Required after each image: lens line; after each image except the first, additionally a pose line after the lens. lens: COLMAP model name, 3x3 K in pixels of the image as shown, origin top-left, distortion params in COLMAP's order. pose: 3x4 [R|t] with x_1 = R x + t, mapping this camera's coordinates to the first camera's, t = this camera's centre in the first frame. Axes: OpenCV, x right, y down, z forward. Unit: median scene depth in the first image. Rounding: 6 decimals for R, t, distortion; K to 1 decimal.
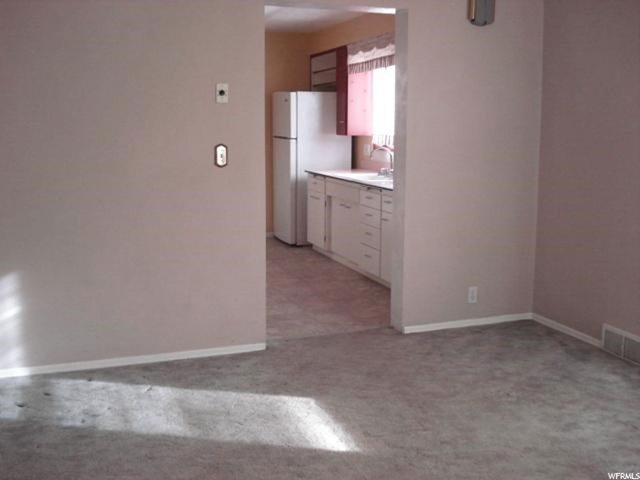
lens RADIAL K [[720.4, 0, 322.9], [0, 720.4, 240.2], [0, 0, 1]] dist [-0.109709, 0.000000]
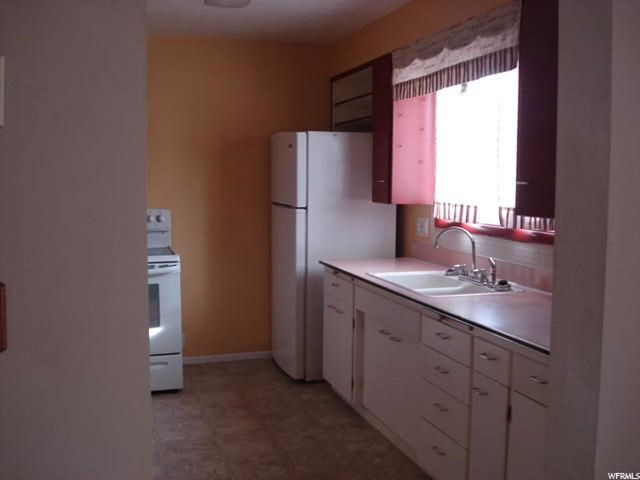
lens RADIAL K [[720.4, 0, 317.3], [0, 720.4, 240.2], [0, 0, 1]] dist [-0.109709, 0.000000]
pose [[0.999141, 0.006573, -0.040907, -0.002254], [-0.009544, 0.997296, -0.072864, -0.071371], [0.040317, 0.073192, 0.996503, 0.403326]]
